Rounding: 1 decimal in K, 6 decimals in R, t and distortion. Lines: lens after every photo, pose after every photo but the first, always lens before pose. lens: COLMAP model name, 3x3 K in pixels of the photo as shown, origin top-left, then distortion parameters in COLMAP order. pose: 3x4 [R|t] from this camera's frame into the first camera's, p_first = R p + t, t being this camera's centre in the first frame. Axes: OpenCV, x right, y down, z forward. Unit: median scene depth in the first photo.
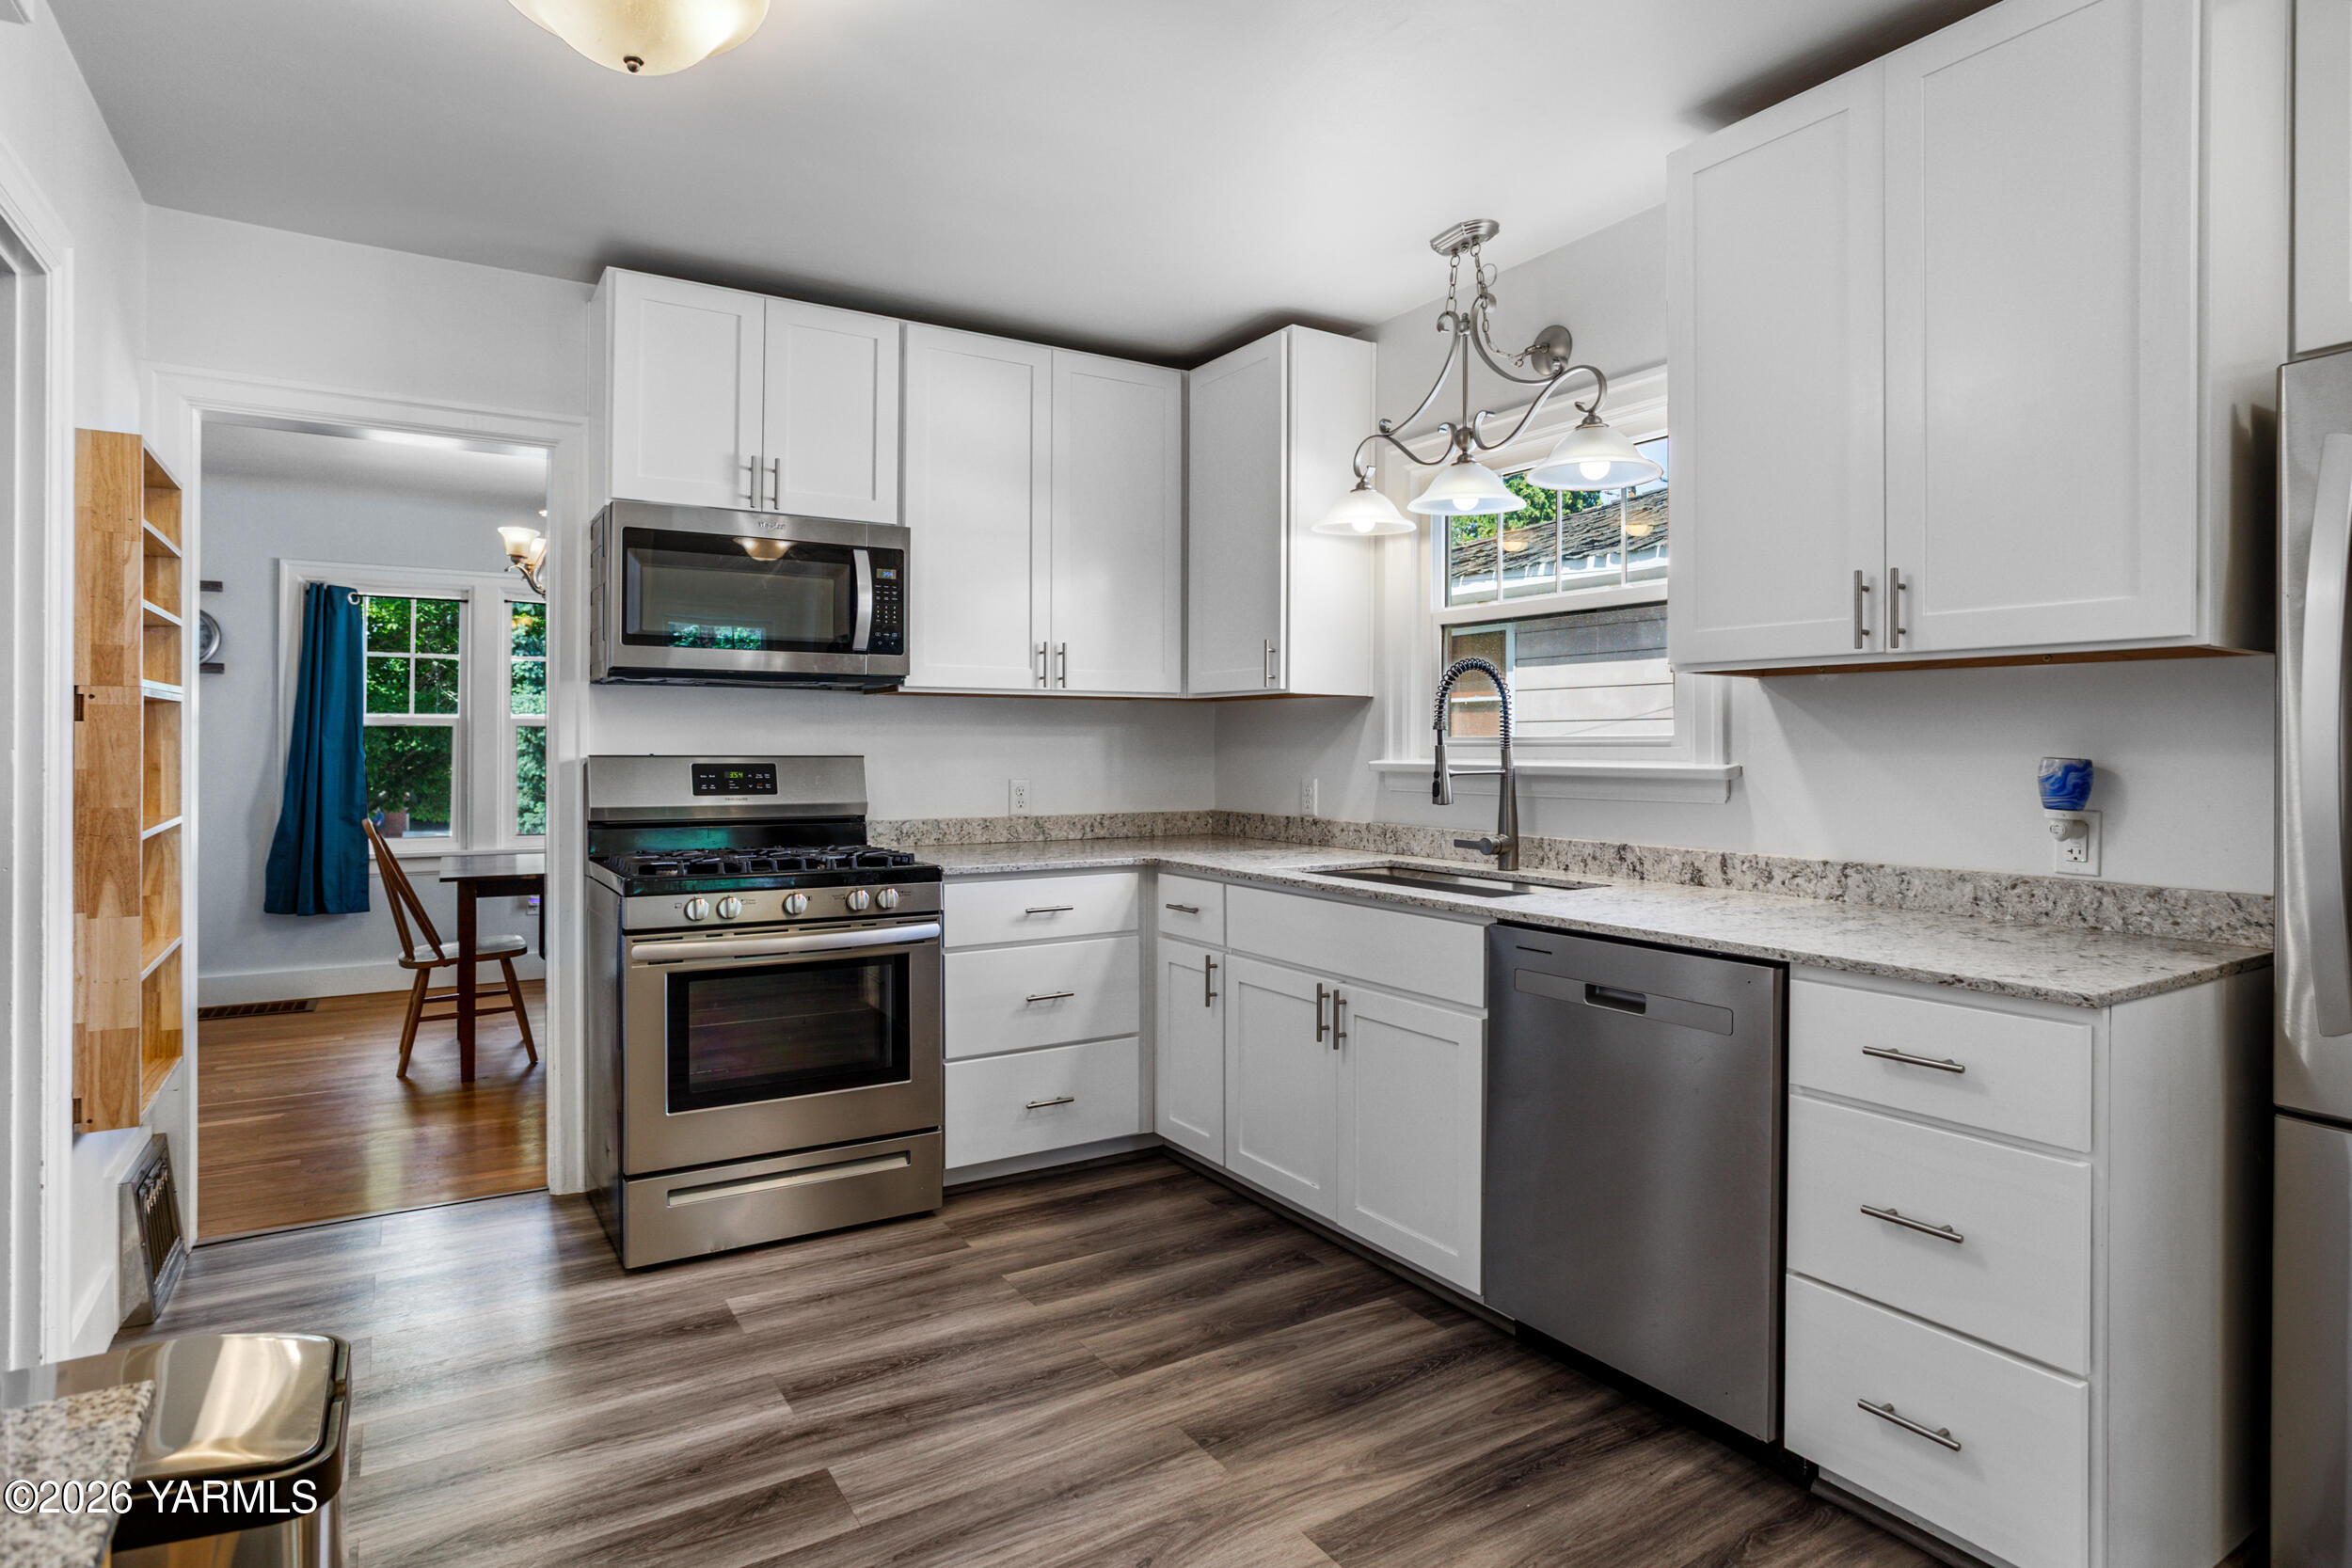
lens RADIAL K [[1184.1, 0, 1217.7], [0, 1184.1, 746.1], [0, 0, 1]] dist [-0.049545, 0.016589]
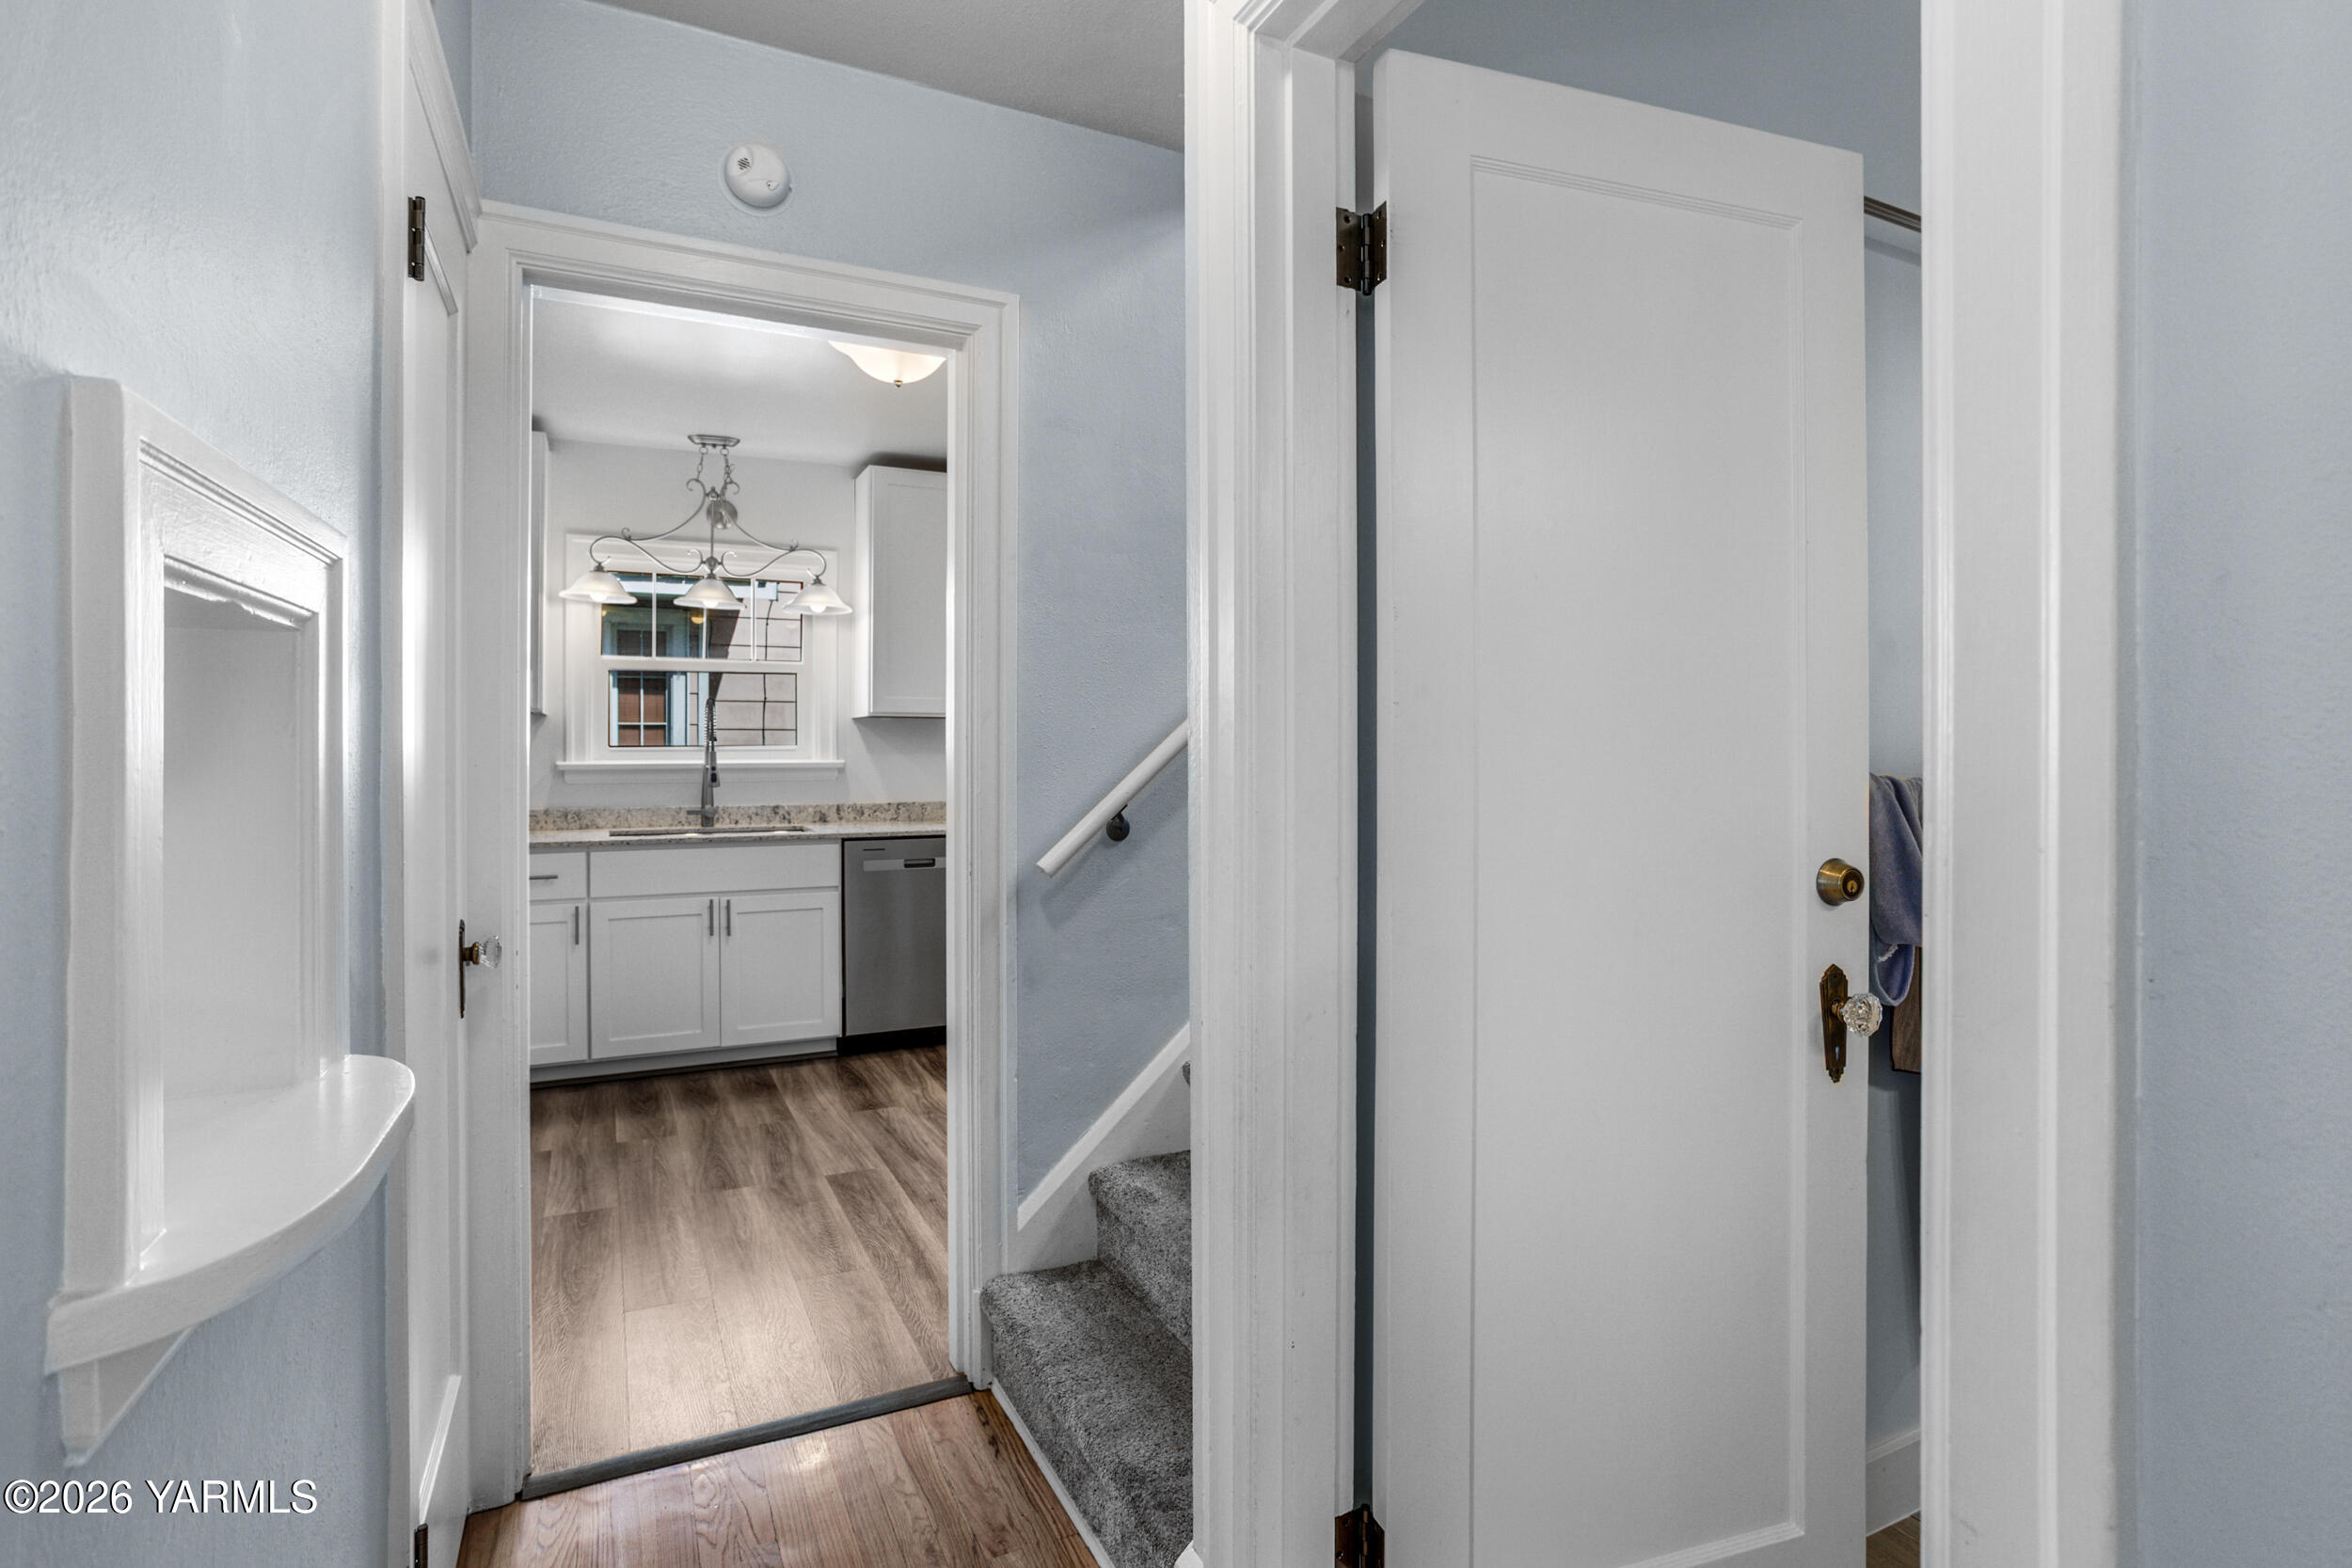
lens RADIAL K [[1168.4, 0, 1037.2], [0, 1168.4, 749.6], [0, 0, 1]] dist [-0.016151, 0.002354]
pose [[0.213499, -0.003372, 0.976938, -1.392052], [0.000674, 0.999994, 0.003304, -0.008485], [-0.976943, -0.000047, 0.213500, 0.232204]]
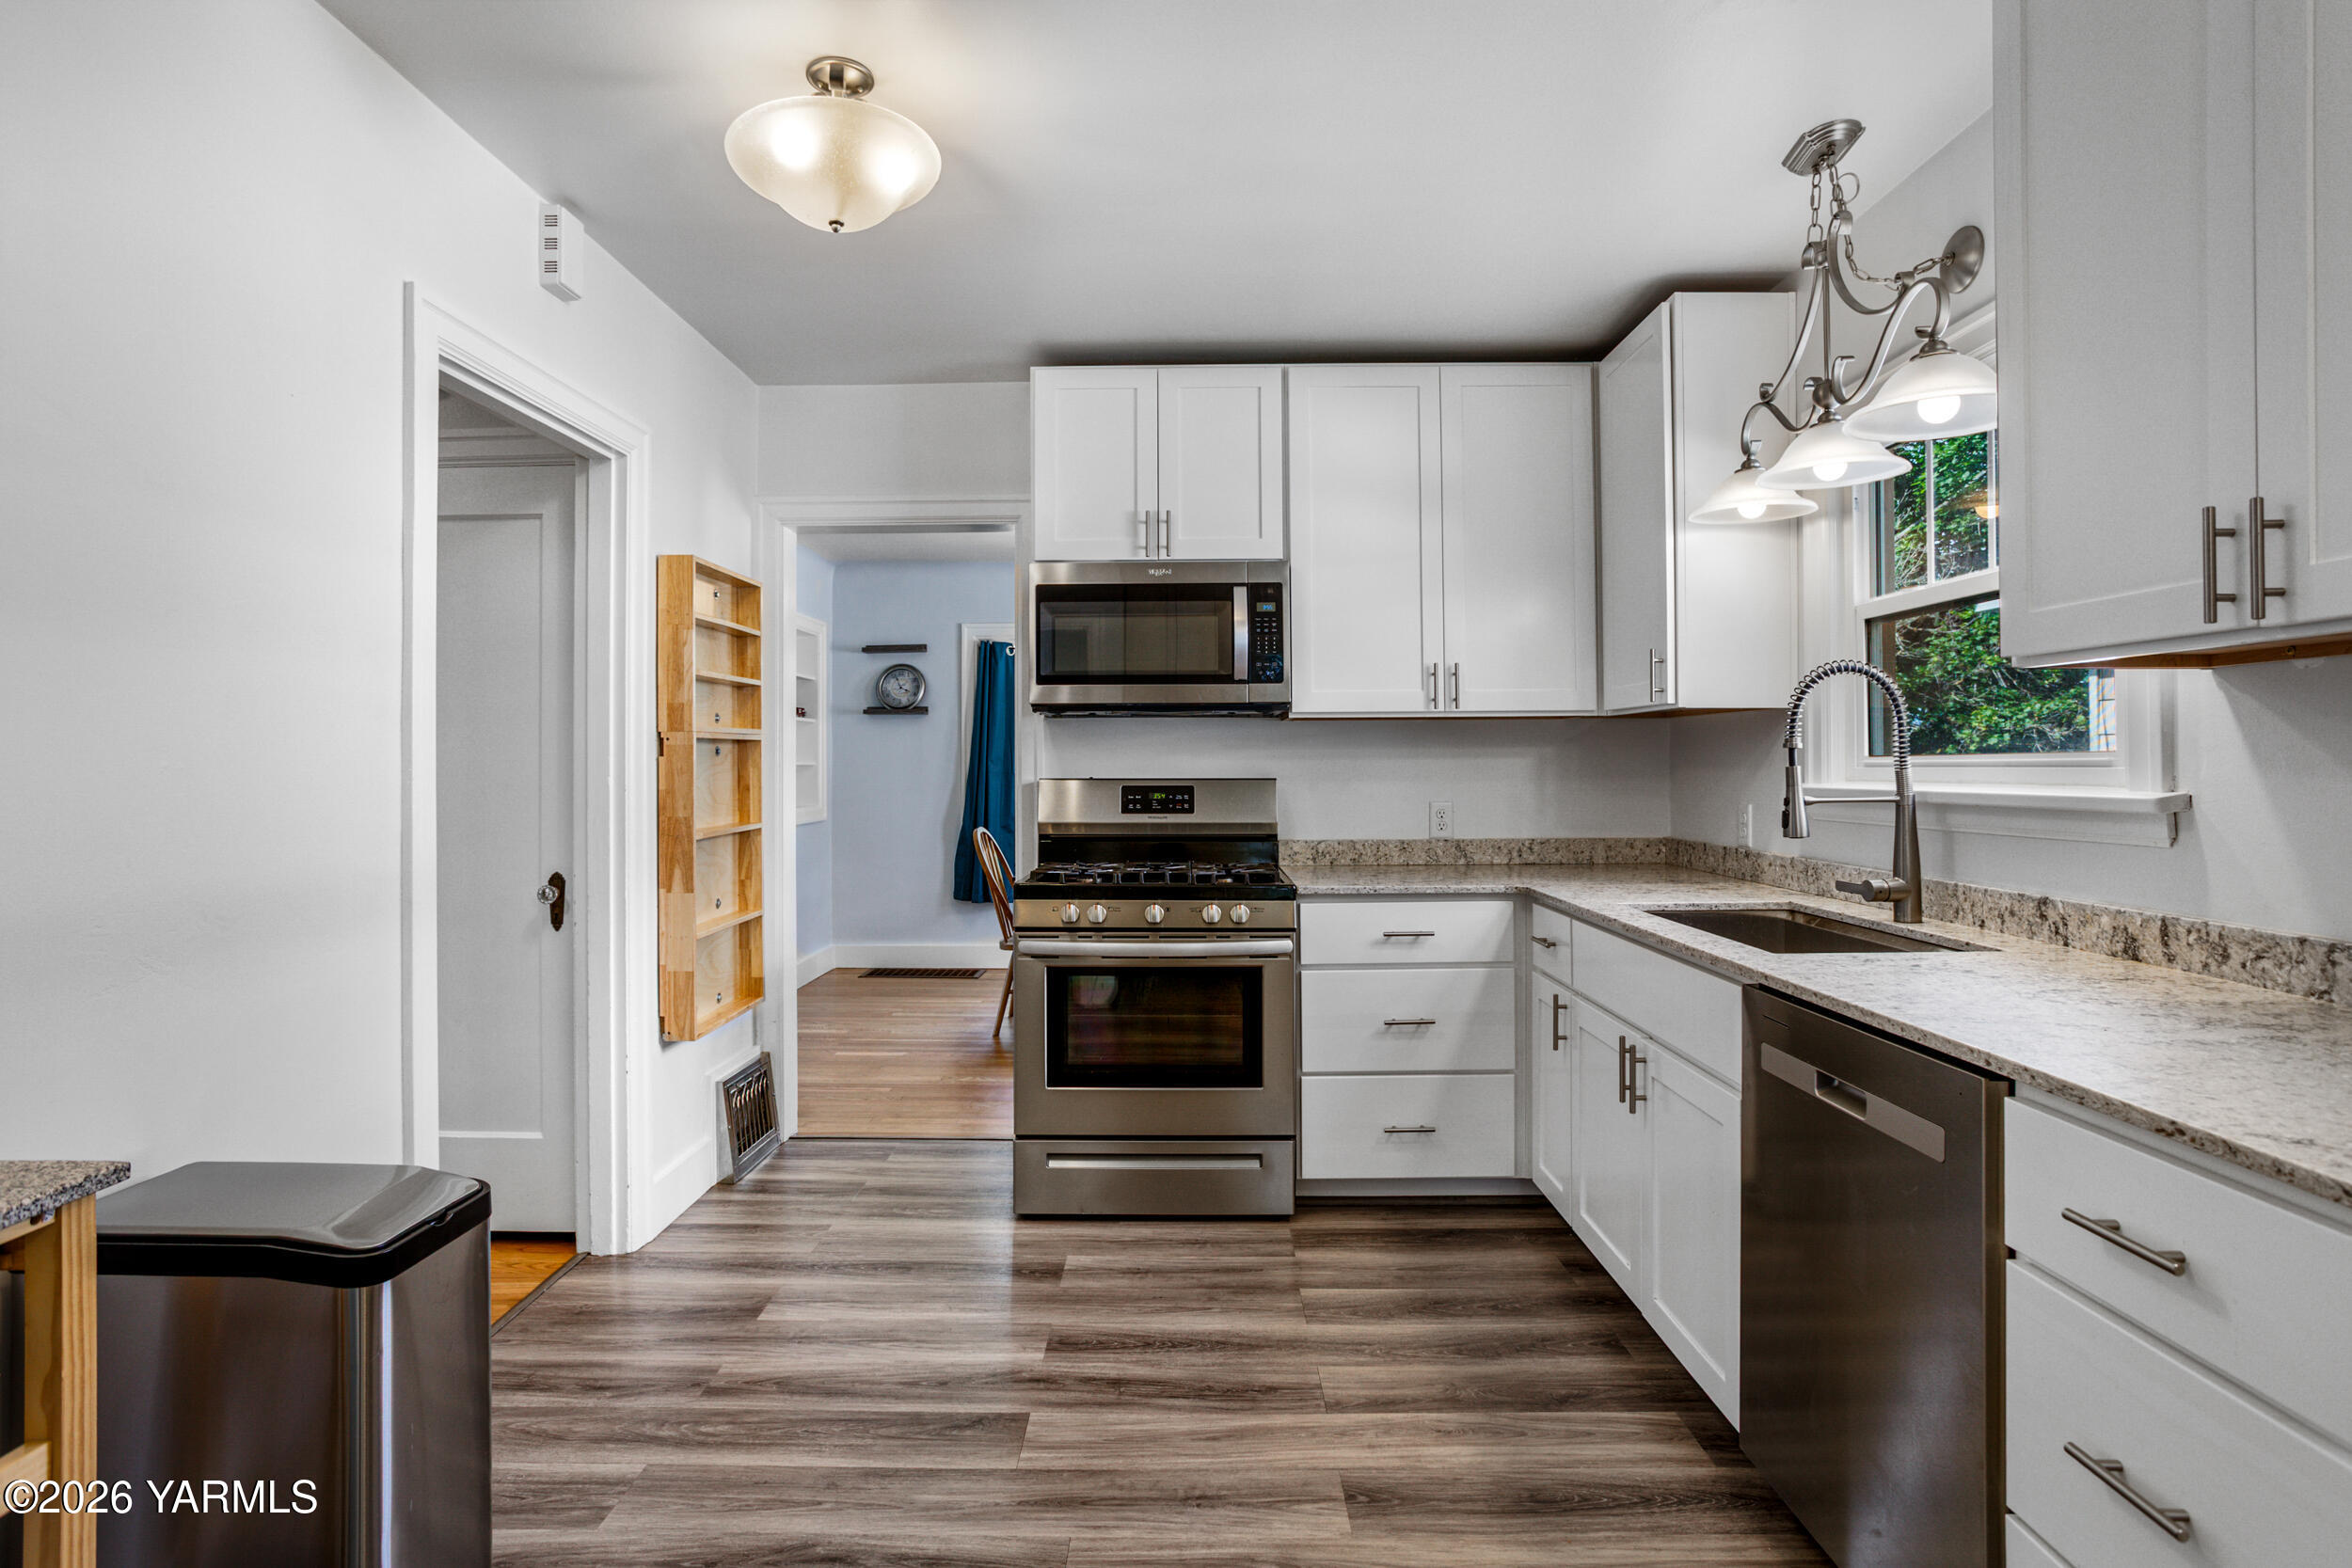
lens RADIAL K [[1184.1, 0, 1234.4], [0, 1184.1, 755.3], [0, 0, 1]] dist [-0.049545, 0.016589]
pose [[0.846697, -0.010015, -0.531982, 0.314235], [0.005505, 0.999934, -0.010063, -0.002712], [0.532047, 0.005592, 0.846696, 0.101680]]
